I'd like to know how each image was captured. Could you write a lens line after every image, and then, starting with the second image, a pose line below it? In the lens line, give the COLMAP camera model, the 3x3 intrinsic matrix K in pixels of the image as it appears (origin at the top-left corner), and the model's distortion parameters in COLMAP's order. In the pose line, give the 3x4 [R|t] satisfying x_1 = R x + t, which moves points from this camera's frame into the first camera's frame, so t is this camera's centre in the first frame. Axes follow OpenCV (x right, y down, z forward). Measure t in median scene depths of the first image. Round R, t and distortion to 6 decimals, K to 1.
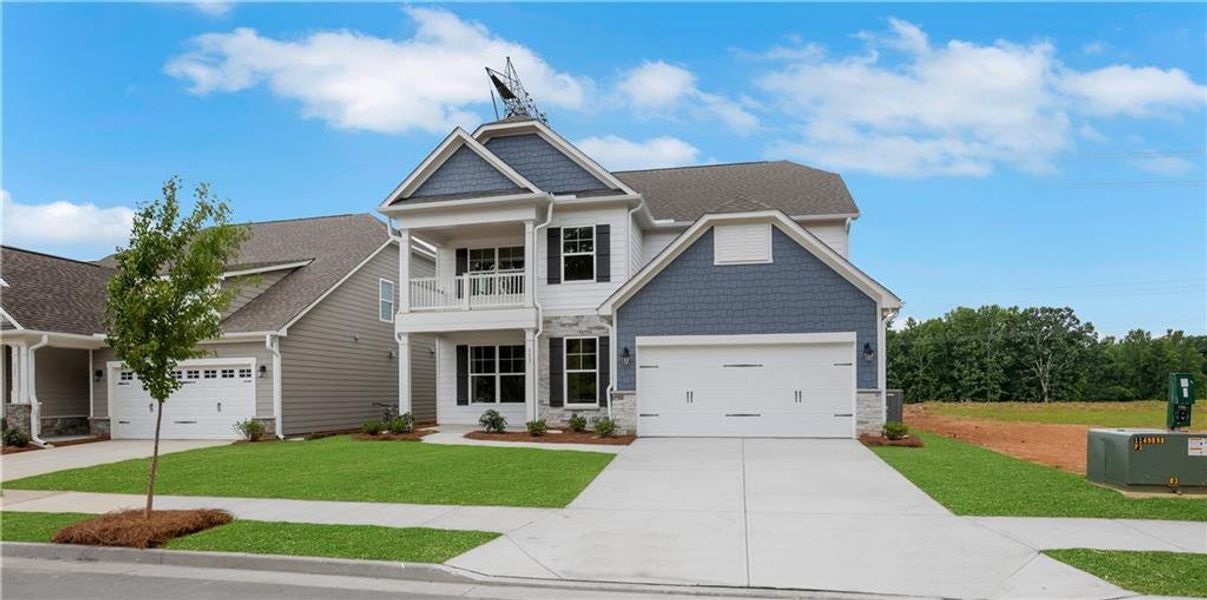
lens RADIAL K [[647.5, 0, 603.4], [0, 647.5, 388.3], [0, 0, 1]] dist [-0.022680, 0.001507]
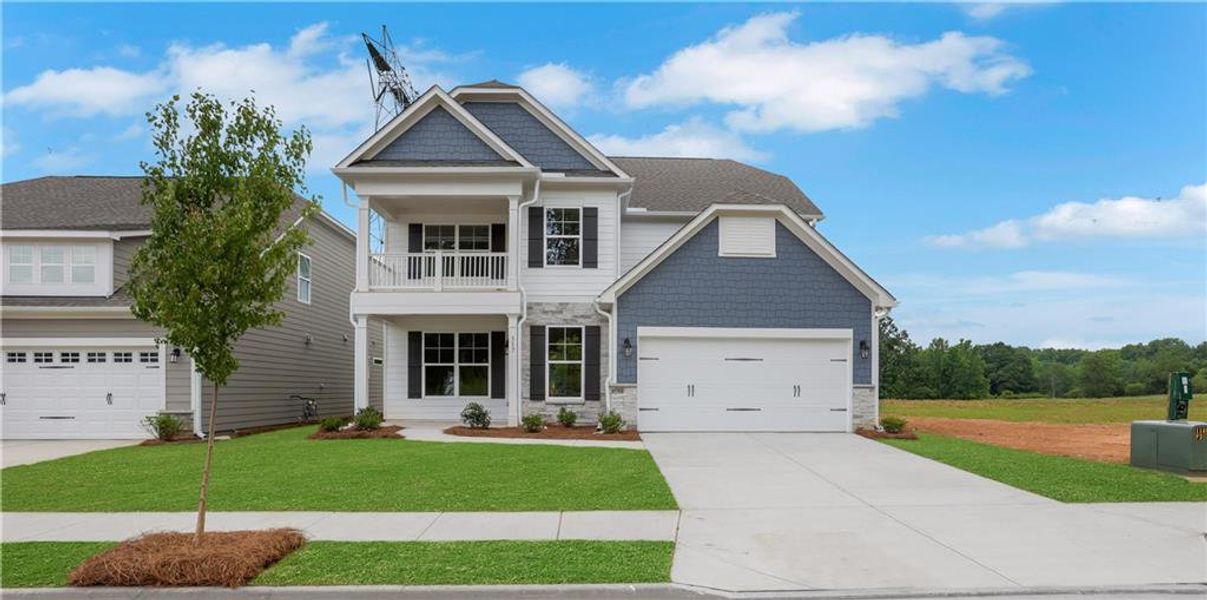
lens RADIAL K [[647.5, 0, 603.4], [0, 647.5, 388.3], [0, 0, 1]] dist [-0.022680, 0.001507]
pose [[0.971244, 0.009747, 0.237886, -0.204011], [-0.011053, 0.999930, 0.004159, 0.006520], [-0.237829, -0.006669, 0.971284, 0.078872]]
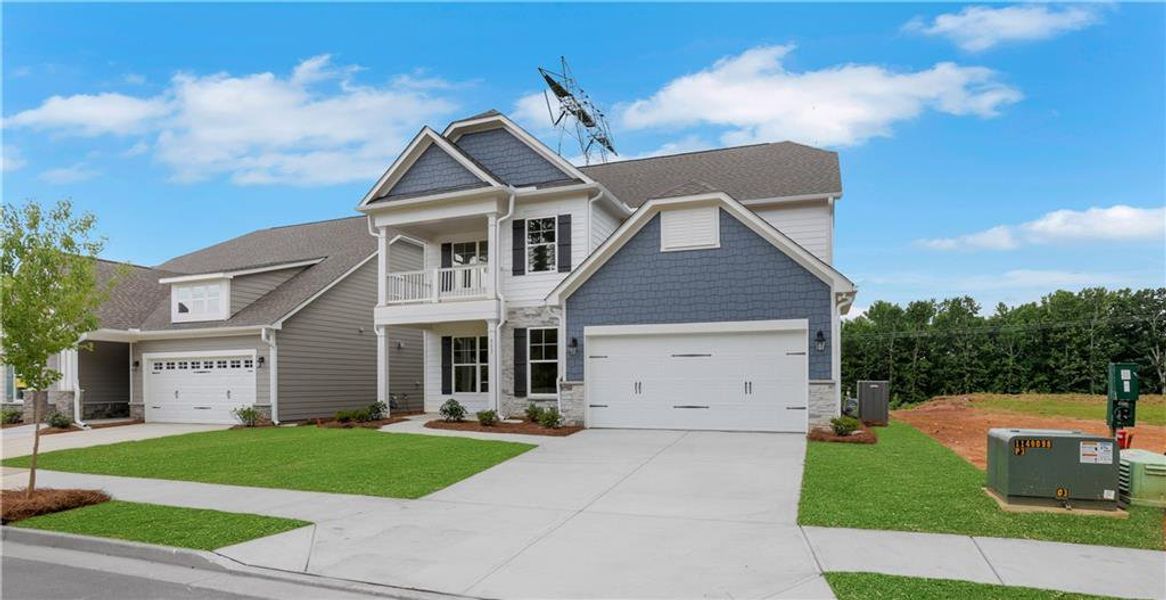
lens RADIAL K [[633.0, 0, 584.0], [0, 633.0, 373.7], [0, 0, 1]] dist [-0.021794, 0.000221]
pose [[0.987049, 0.001272, -0.160417, 0.186382], [-0.002168, 0.999983, -0.005411, -0.002136], [0.160407, 0.005689, 0.987035, 0.041814]]
